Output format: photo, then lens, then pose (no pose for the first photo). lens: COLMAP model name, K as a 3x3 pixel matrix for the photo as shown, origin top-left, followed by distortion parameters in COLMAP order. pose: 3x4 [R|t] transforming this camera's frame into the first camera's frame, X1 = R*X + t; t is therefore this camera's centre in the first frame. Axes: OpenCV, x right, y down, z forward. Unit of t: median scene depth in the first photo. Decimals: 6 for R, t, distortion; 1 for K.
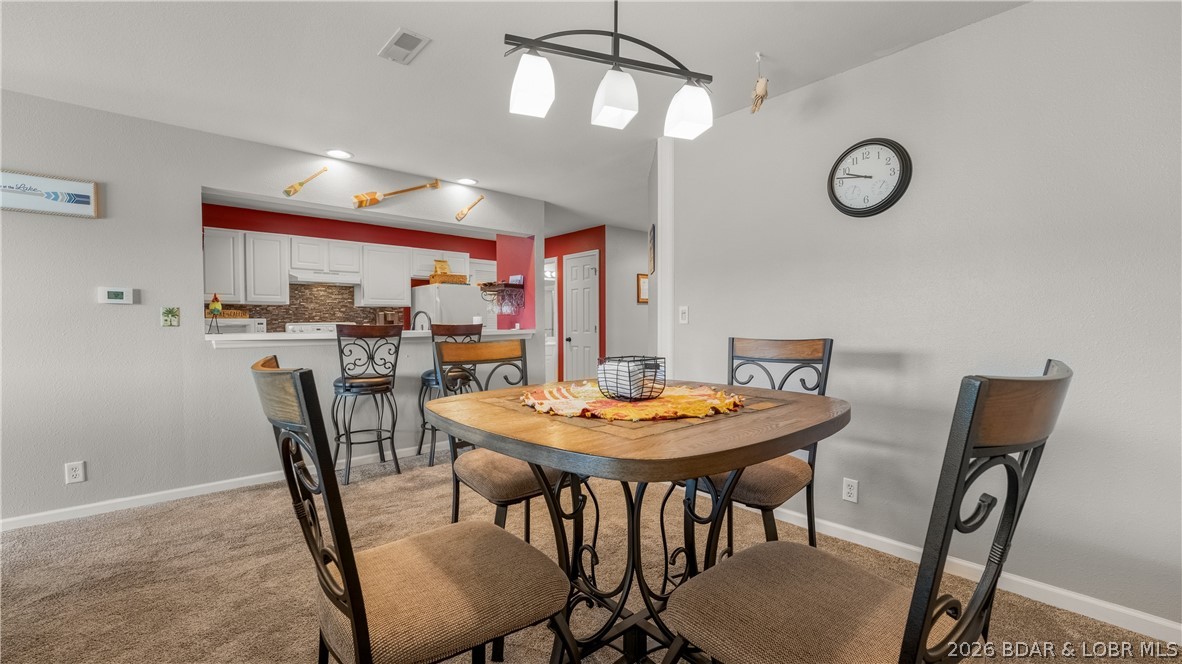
lens RADIAL K [[486.3, 0, 586.1], [0, 486.3, 325.8], [0, 0, 1]] dist [-0.001705, -0.000127]
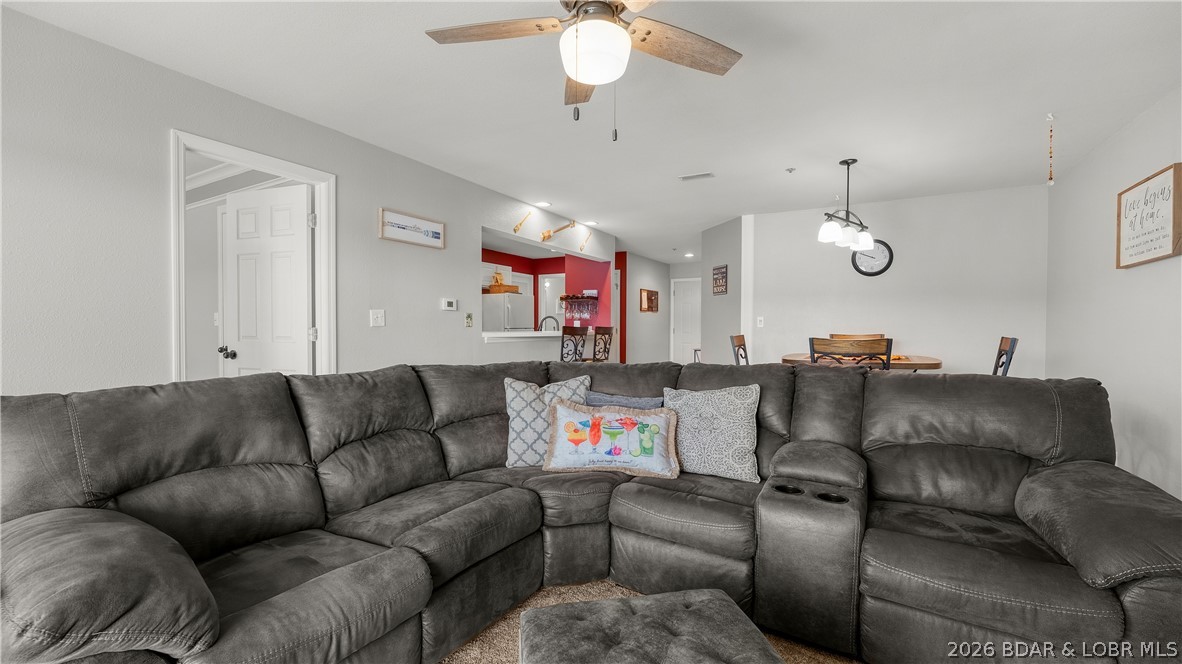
lens RADIAL K [[516.0, 0, 594.0], [0, 516.0, 341.8], [0, 0, 1]] dist [-0.000908, -0.000114]
pose [[0.932429, -0.003892, 0.361333, -0.978799], [-0.003843, 0.999779, 0.020684, 0.011464], [-0.361334, -0.020675, 0.932207, -0.472186]]
